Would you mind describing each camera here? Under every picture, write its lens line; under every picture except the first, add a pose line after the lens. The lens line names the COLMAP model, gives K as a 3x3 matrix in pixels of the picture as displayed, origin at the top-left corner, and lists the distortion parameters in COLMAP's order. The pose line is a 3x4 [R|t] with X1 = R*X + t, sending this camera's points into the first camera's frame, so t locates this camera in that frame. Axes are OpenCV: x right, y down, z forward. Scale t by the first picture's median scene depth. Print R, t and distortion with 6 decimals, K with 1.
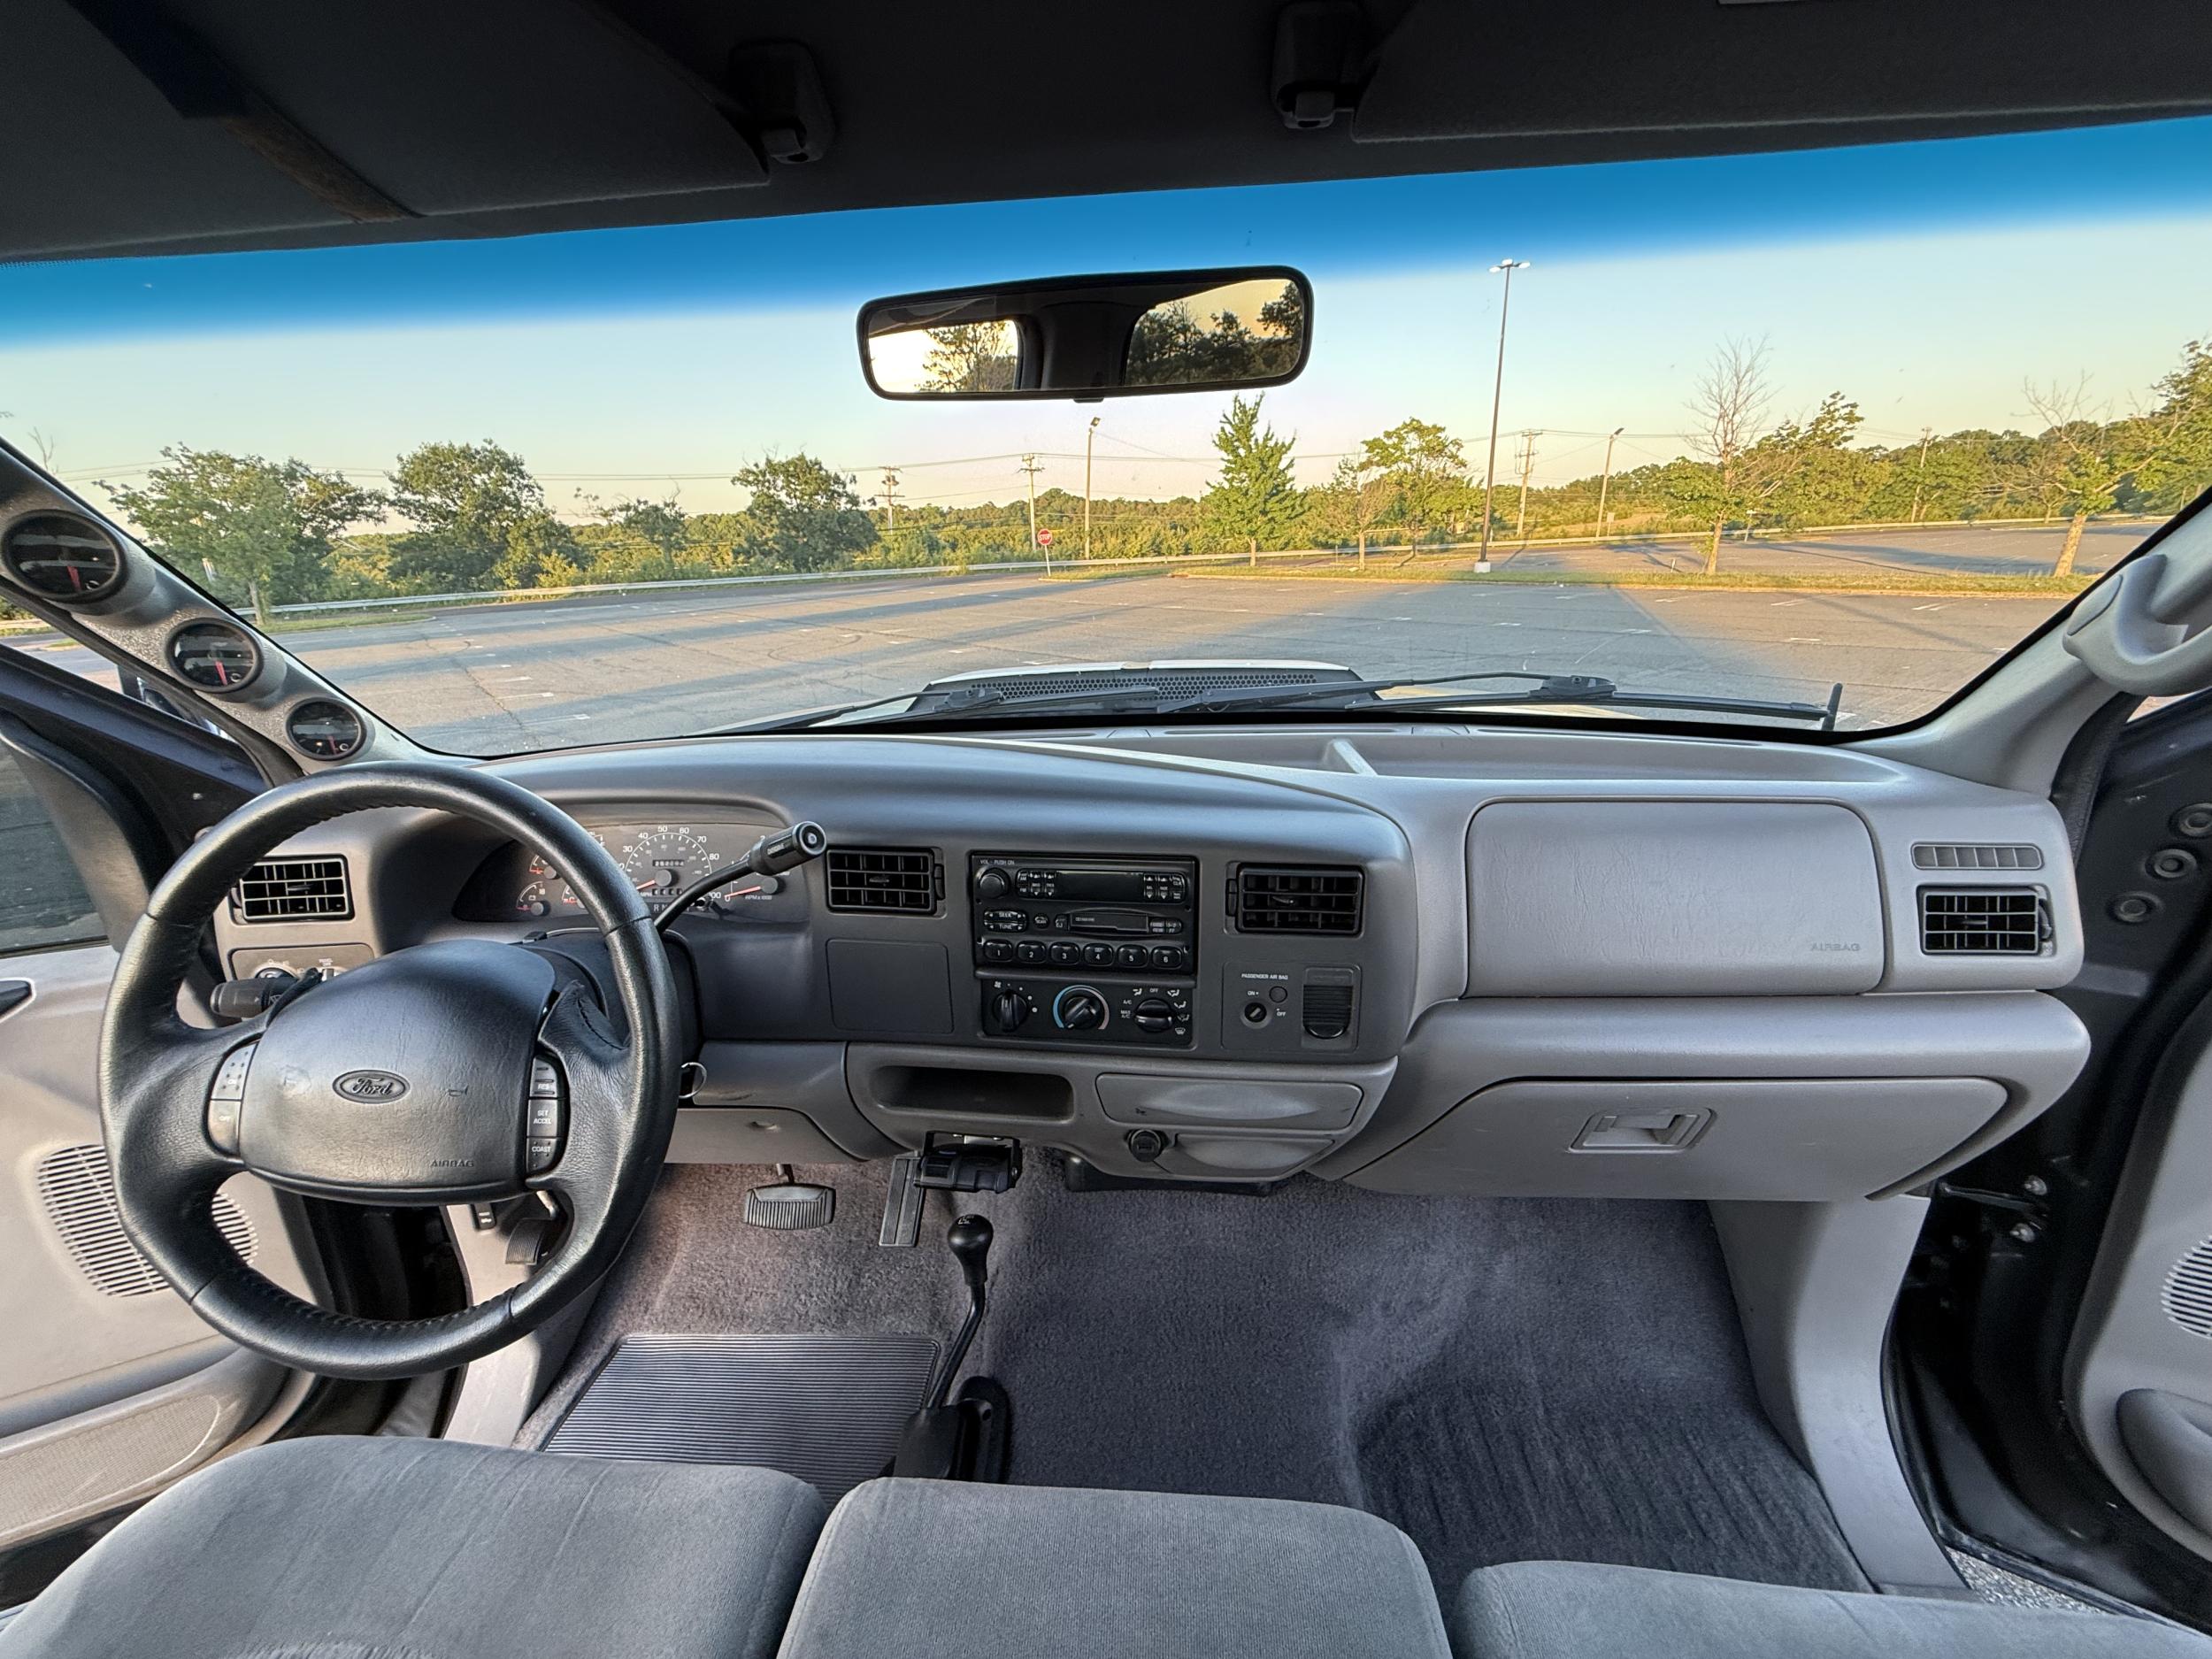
lens RADIAL K [[889.9, 0, 1106.0], [0, 889.9, 829.5], [0, 0, 1]] dist [0.001230, -0.000241]
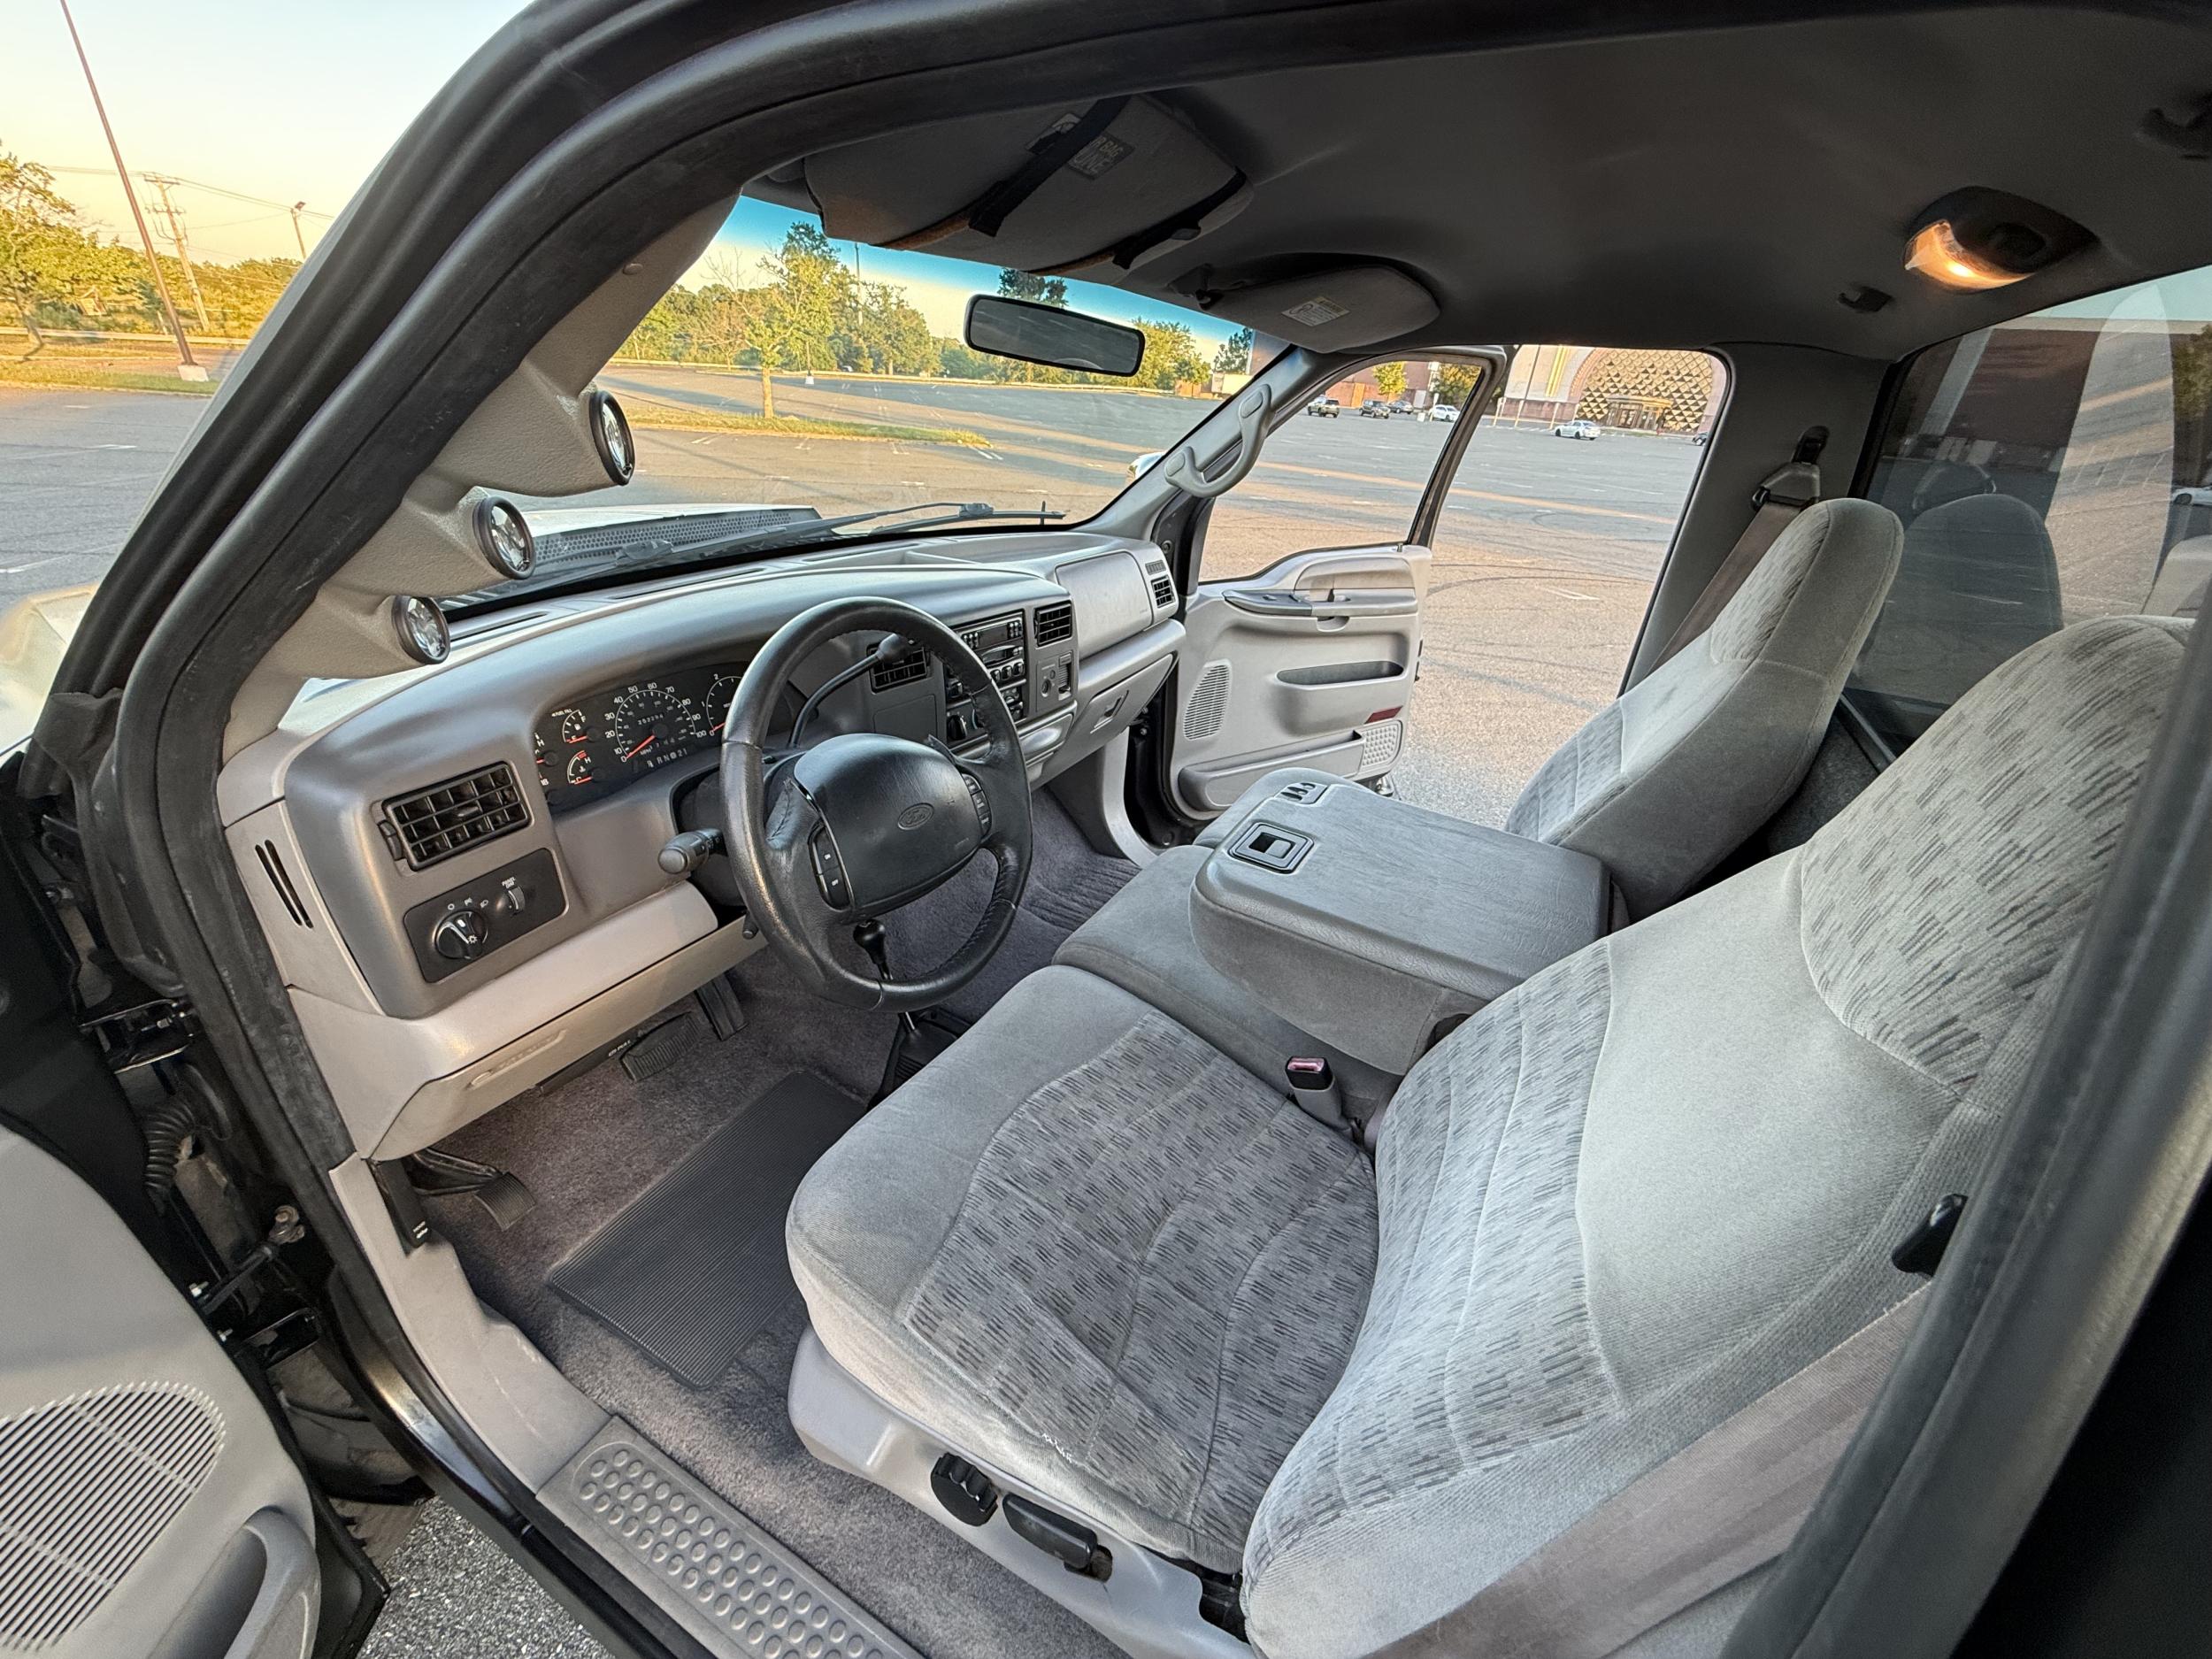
lens RADIAL K [[889.9, 0, 1106.0], [0, 889.9, 829.5], [0, 0, 1]] dist [0.001230, -0.000241]
pose [[0.394124, -0.355962, 0.847324, -1.075166], [0.204089, 0.932827, 0.296953, -0.039475], [-0.896111, 0.055893, 0.440297, 0.025497]]
